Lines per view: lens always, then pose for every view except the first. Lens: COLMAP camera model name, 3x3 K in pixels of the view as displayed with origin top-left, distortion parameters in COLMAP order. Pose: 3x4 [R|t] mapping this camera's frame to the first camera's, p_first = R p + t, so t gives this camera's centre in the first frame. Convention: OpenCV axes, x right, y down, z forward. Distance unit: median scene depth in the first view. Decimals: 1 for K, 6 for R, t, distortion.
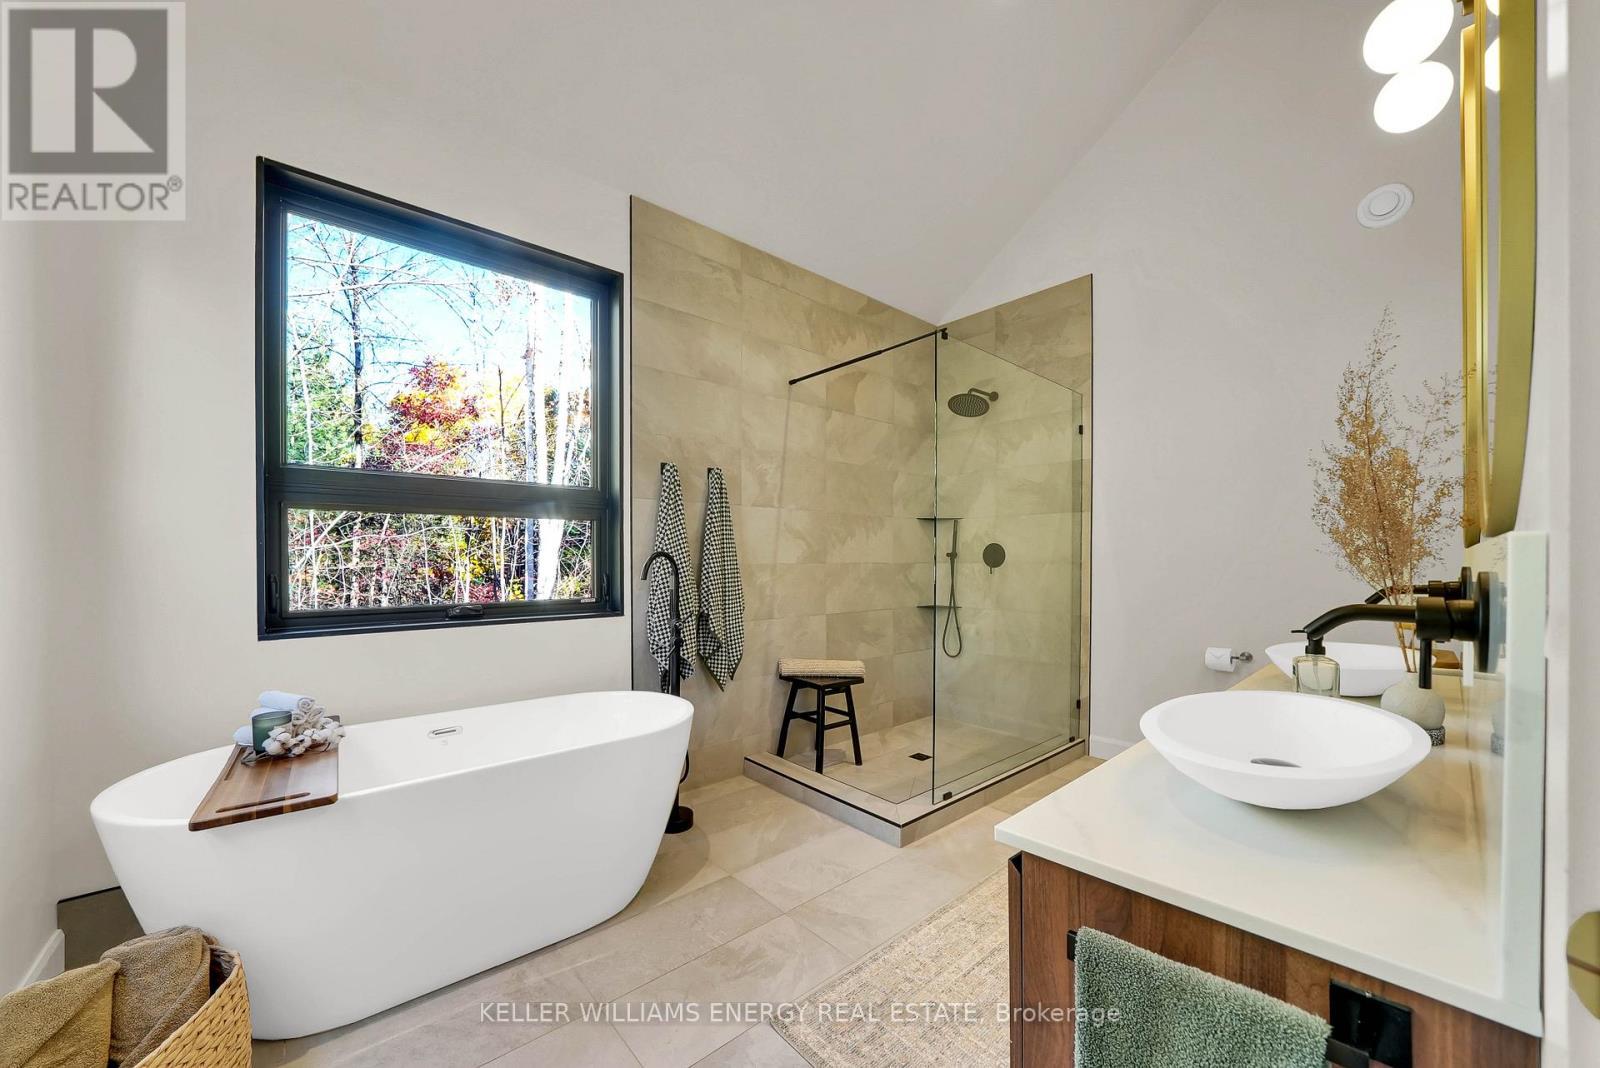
lens RADIAL K [[581.8, 0, 765.1], [0, 581.8, 558.1], [0, 0, 1]] dist [-0.018509, 0.000271]
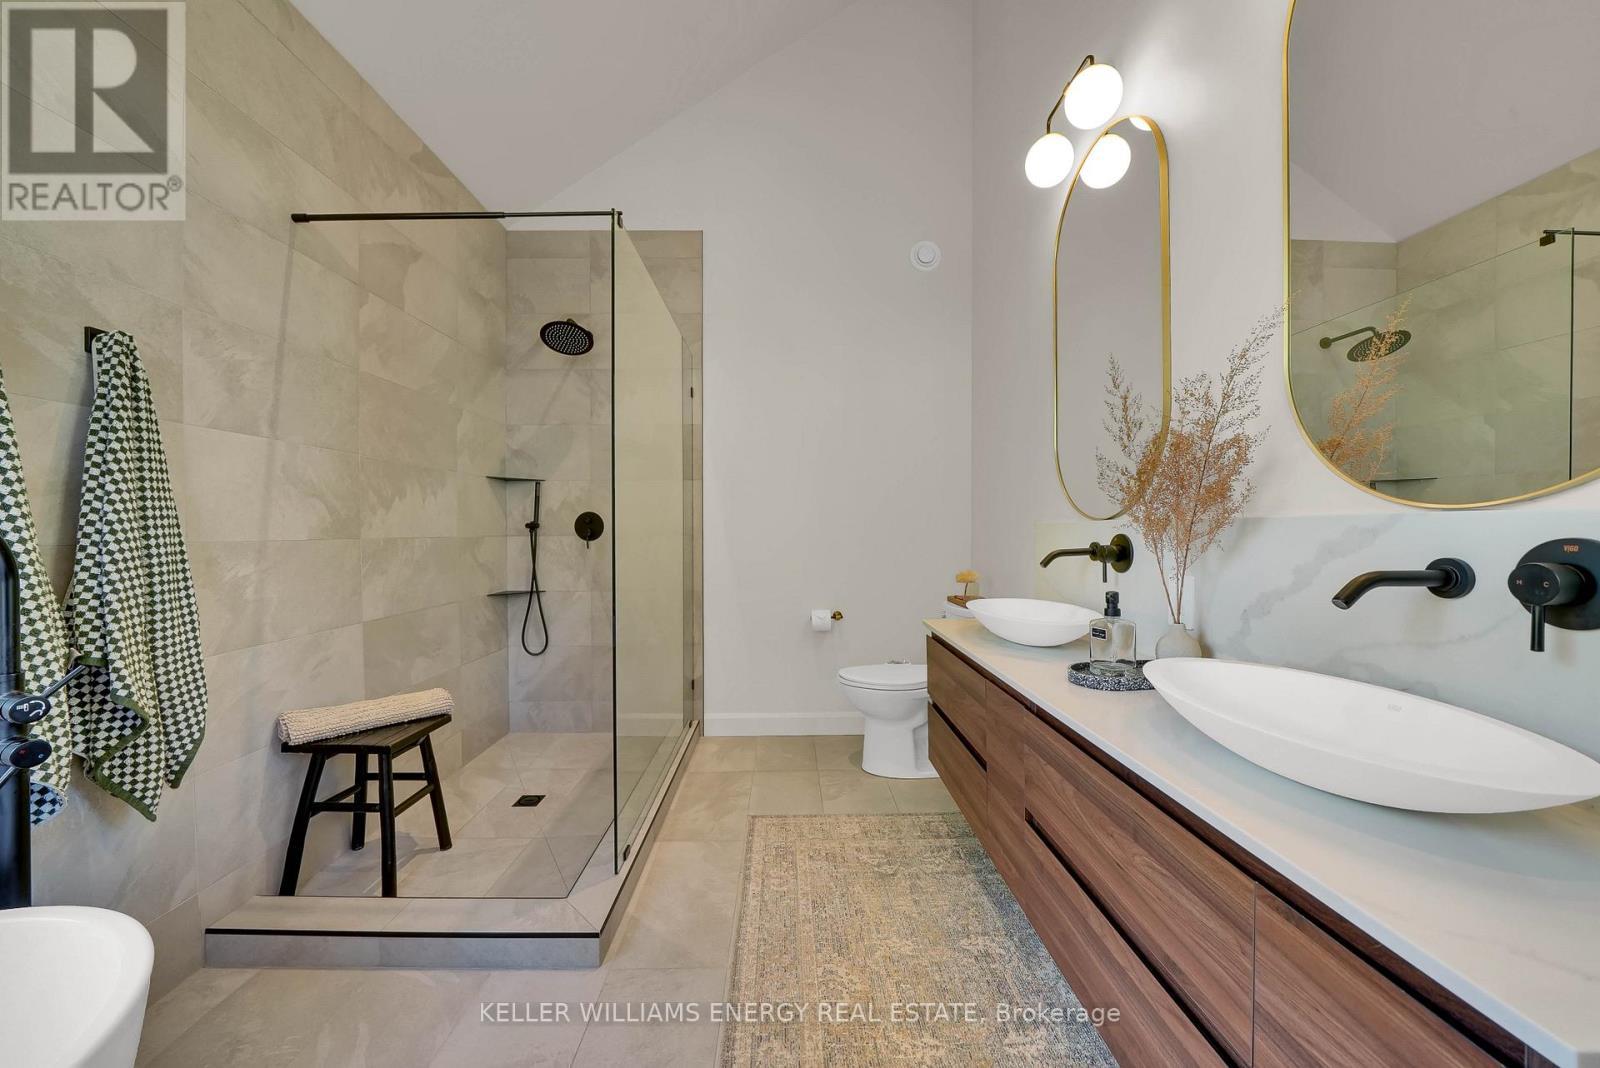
lens RADIAL K [[581.8, 0, 794.7], [0, 581.8, 533.7], [0, 0, 1]] dist [-0.018509, 0.000271]
pose [[0.619384, -0.010113, 0.785023, -0.095437], [0.006725, 0.999949, 0.007576, 0.002042], [-0.785059, 0.000586, 0.619420, 0.289388]]
